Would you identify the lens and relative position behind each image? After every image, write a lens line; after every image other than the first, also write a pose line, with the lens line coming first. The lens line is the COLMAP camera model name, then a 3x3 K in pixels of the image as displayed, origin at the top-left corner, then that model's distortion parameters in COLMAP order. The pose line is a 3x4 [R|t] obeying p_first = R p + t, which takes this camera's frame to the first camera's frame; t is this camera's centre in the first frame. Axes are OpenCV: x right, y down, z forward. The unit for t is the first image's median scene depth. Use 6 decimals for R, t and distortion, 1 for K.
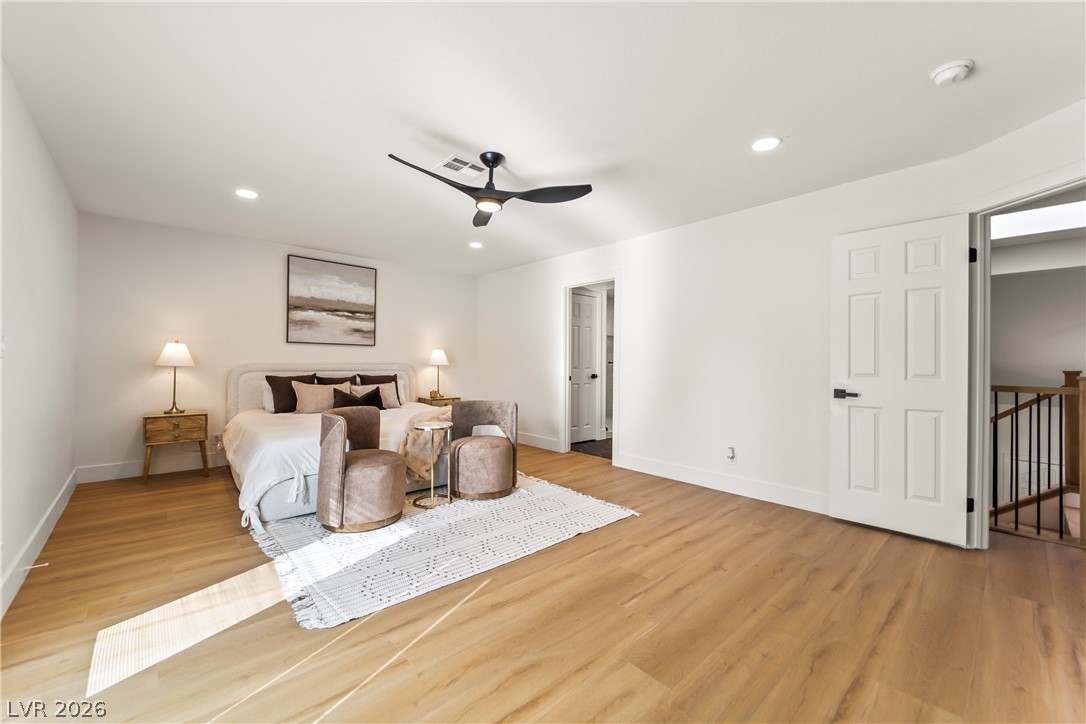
lens RADIAL K [[433.2, 0, 542.0], [0, 433.2, 369.9], [0, 0, 1]] dist [0.022514, -0.013825]
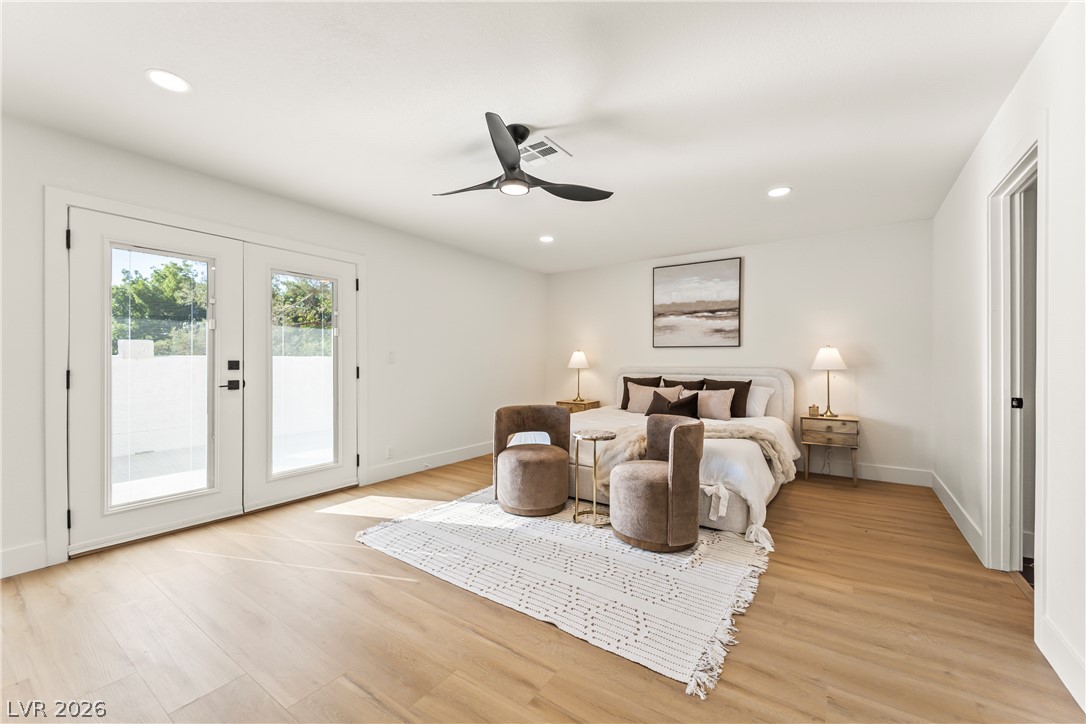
lens RADIAL K [[433.2, 0, 542.0], [0, 433.2, 369.9], [0, 0, 1]] dist [0.022514, -0.013825]
pose [[0.214911, 0.010710, -0.976575, 0.427266], [-0.018041, 0.999813, 0.006994, -0.008953], [0.976467, 0.016115, 0.215064, 0.489384]]
